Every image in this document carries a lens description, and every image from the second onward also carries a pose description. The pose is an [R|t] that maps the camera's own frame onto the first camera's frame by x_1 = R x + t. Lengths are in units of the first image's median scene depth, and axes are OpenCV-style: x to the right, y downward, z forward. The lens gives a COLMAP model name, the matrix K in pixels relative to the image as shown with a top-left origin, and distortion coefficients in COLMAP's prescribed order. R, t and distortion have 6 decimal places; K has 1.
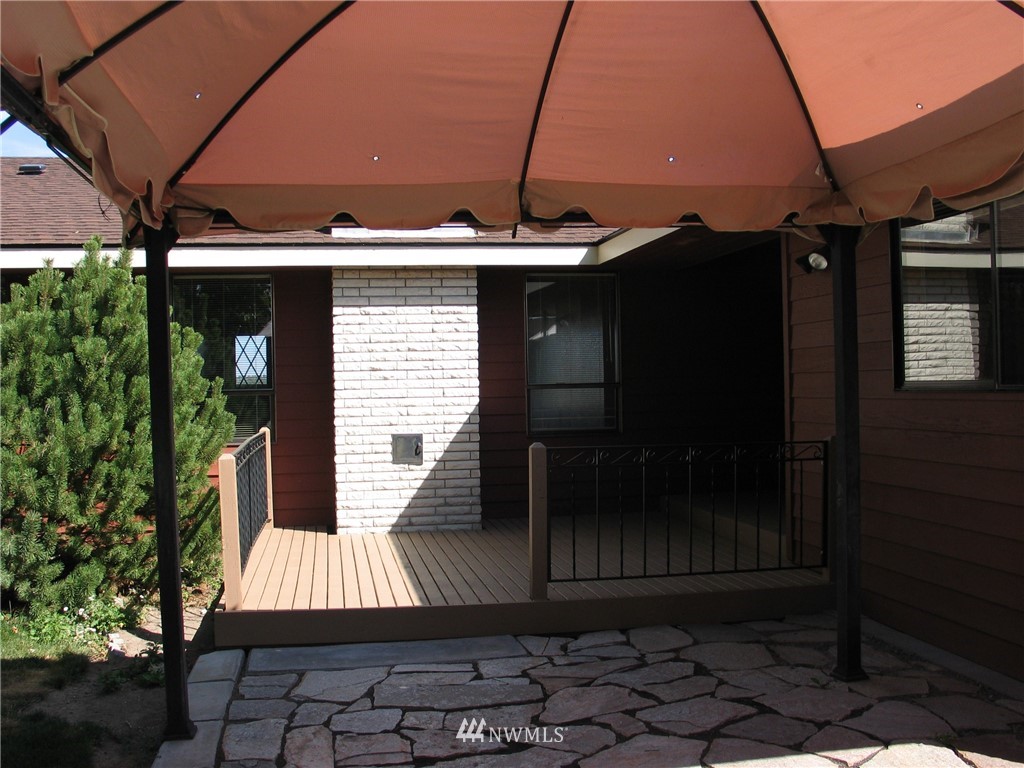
lens RADIAL K [[1070.6, 0, 512.0], [0, 1070.6, 384.0], [0, 0, 1]] dist [-0.195376, 0.184753]
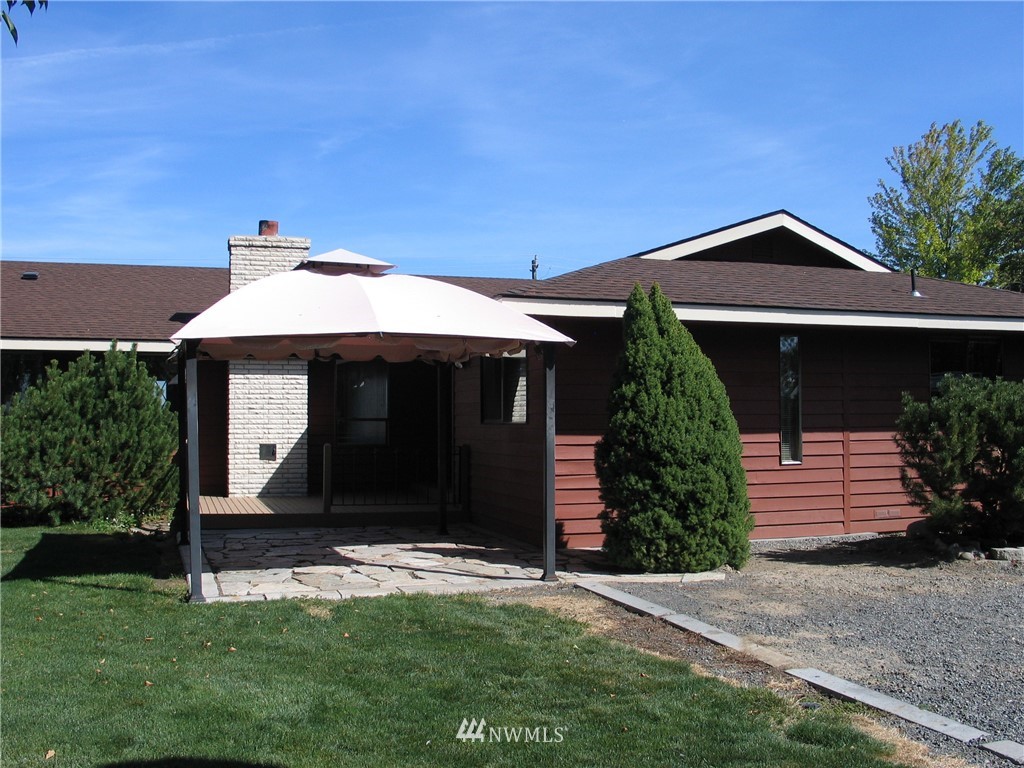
lens RADIAL K [[1070.6, 0, 512.0], [0, 1070.6, 384.0], [0, 0, 1]] dist [-0.195376, 0.184753]
pose [[0.990723, 0.021015, 0.134259, 0.072651], [-0.016402, 0.999239, -0.035378, 0.001535], [-0.134900, 0.032848, 0.990315, -0.883351]]
